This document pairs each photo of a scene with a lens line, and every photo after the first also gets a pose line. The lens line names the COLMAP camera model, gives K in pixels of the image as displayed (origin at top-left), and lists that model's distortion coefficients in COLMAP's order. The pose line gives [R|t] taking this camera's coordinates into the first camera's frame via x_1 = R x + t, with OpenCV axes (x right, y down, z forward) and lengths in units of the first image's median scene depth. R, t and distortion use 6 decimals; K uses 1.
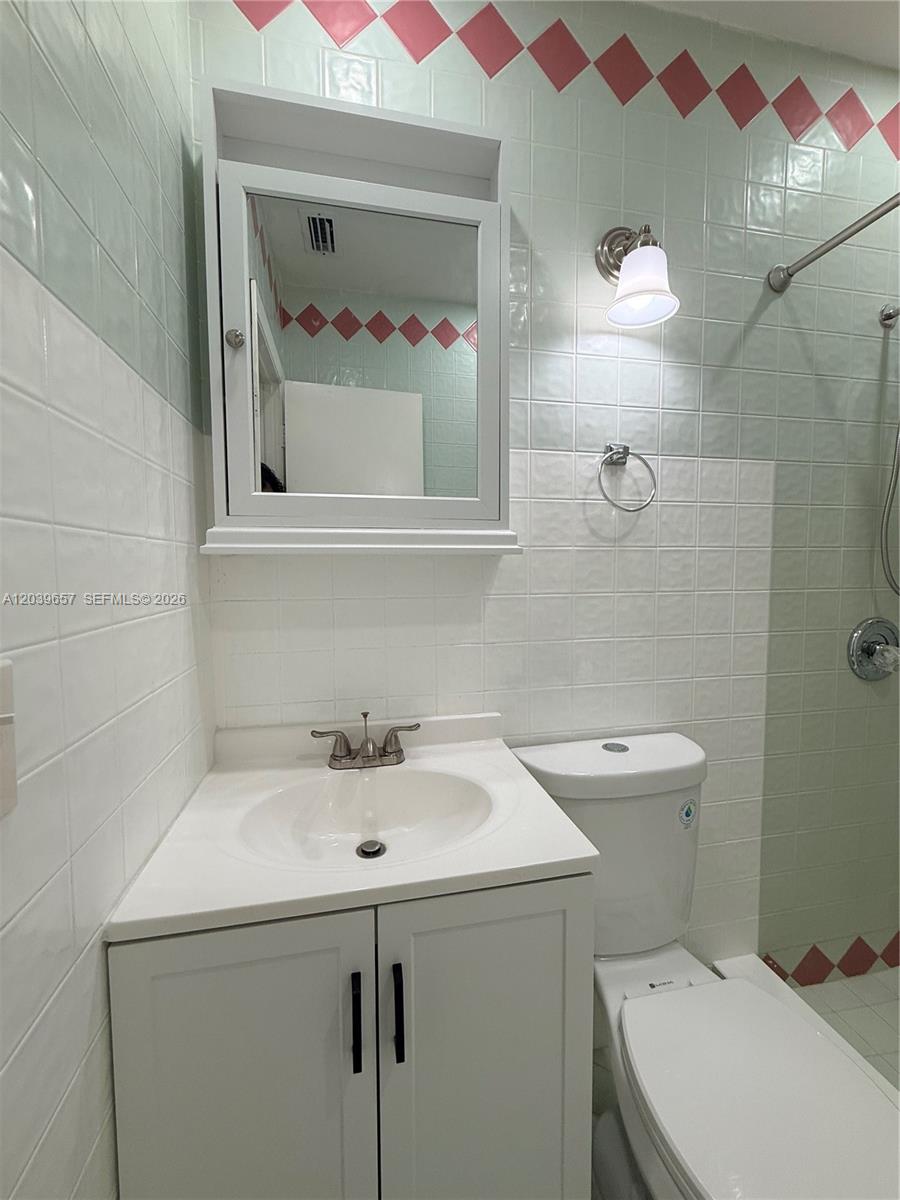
lens RADIAL K [[479.8, 0, 447.0], [0, 479.8, 598.7], [0, 0, 1]] dist [0.001246, 0.000102]
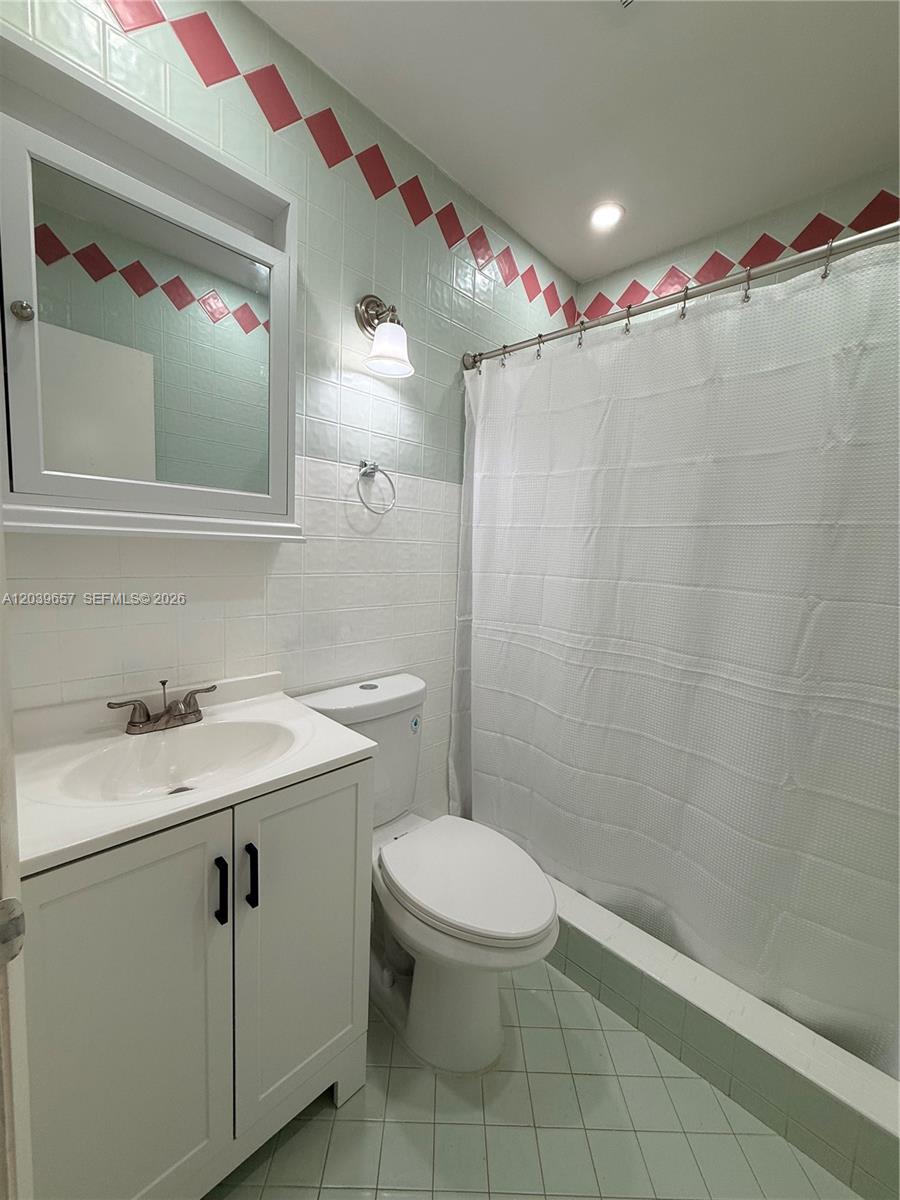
lens RADIAL K [[477.3, 0, 450.1], [0, 477.3, 597.8], [0, 0, 1]] dist [-0.000639, 0.000168]
pose [[0.829045, -0.017697, 0.558901, -0.212683], [-0.013463, 0.998578, 0.051588, -0.017391], [-0.559019, -0.050293, 0.827628, -0.243839]]
